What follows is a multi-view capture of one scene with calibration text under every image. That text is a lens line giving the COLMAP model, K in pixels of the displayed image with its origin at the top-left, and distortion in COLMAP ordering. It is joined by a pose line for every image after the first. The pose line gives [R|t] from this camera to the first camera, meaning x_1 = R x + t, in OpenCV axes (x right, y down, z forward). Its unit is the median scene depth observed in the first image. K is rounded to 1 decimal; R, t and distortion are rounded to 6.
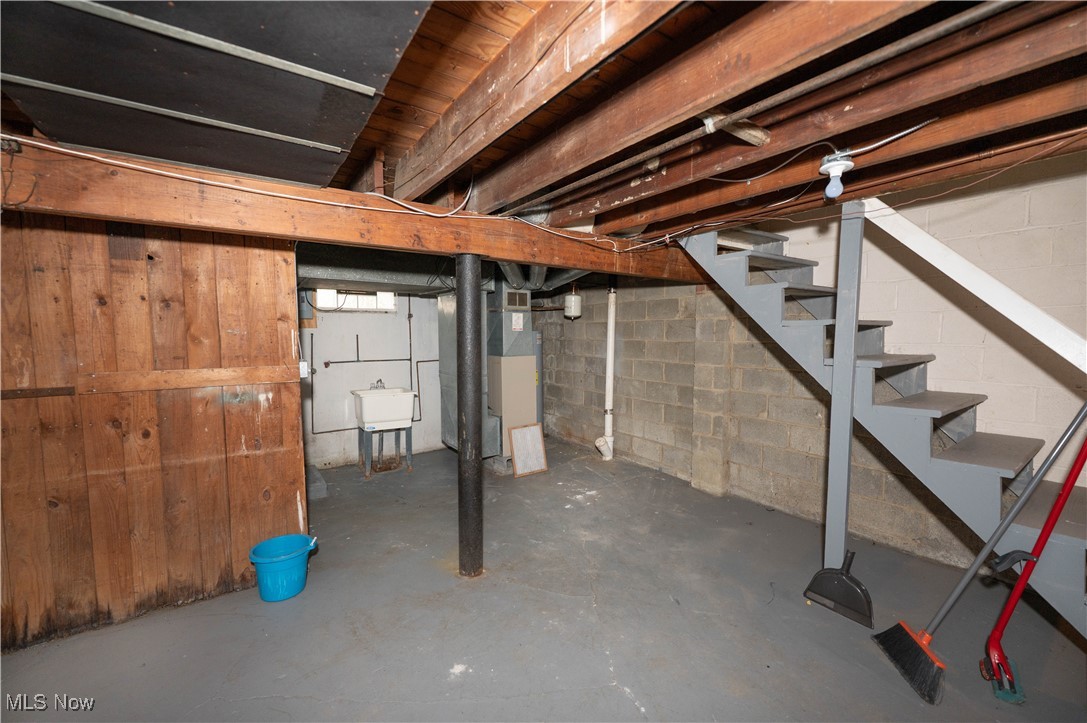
lens RADIAL K [[431.5, 0, 539.3], [0, 431.5, 363.2], [0, 0, 1]] dist [-0.000105, -0.000629]
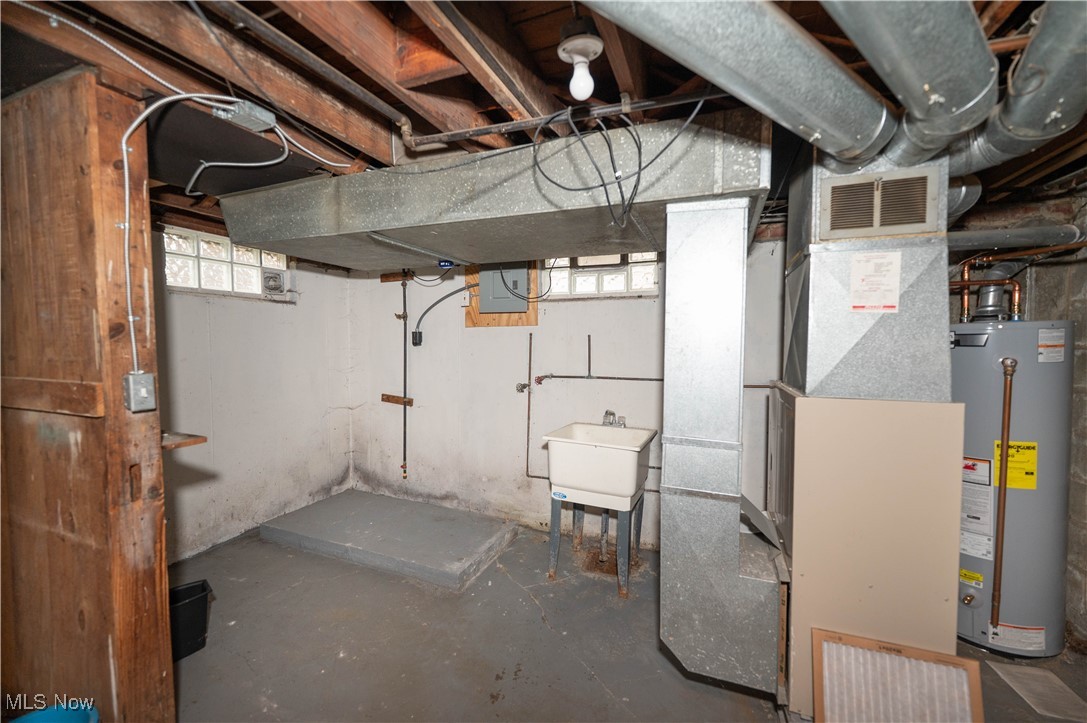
lens RADIAL K [[431.5, 0, 539.8], [0, 431.5, 360.4], [0, 0, 1]] dist [-0.000105, -0.000629]
pose [[0.557096, 0.039883, -0.829490, 0.077224], [-0.062685, 0.998016, 0.005886, -0.036405], [0.828079, 0.048718, 0.558491, 0.755762]]
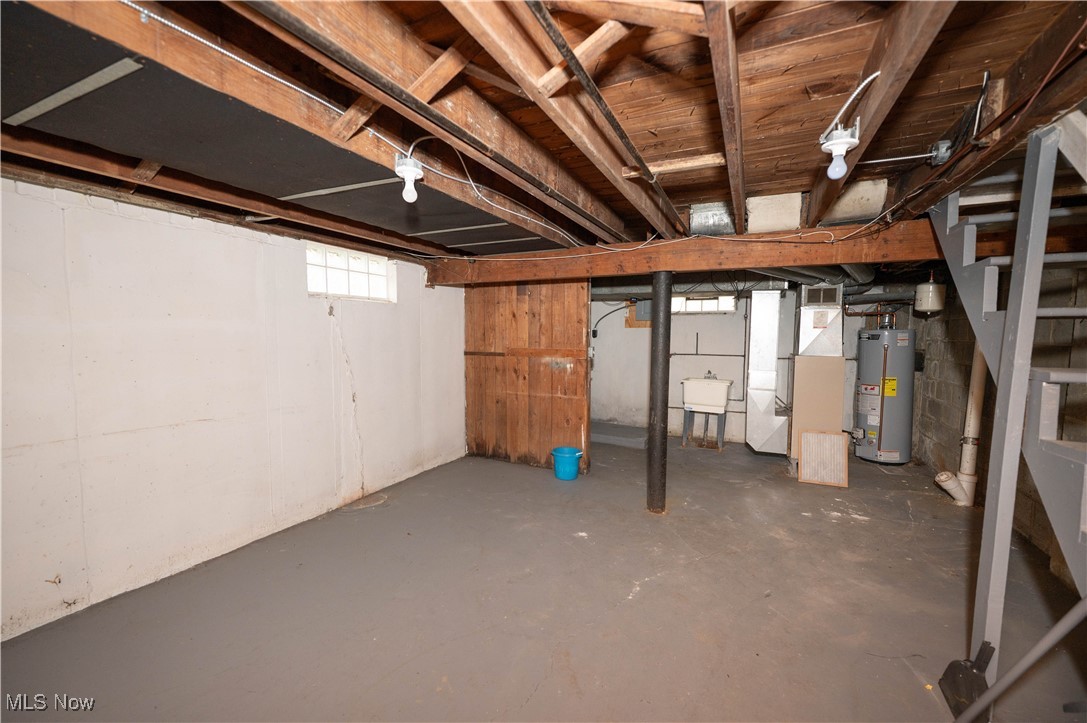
lens RADIAL K [[431.5, 0, 542.4], [0, 431.5, 363.1], [0, 0, 1]] dist [-0.000105, -0.000629]
pose [[0.503119, 0.067078, -0.861610, 0.533852], [-0.068929, 0.996922, 0.037362, 0.004967], [0.861464, 0.040592, 0.506194, 0.006401]]
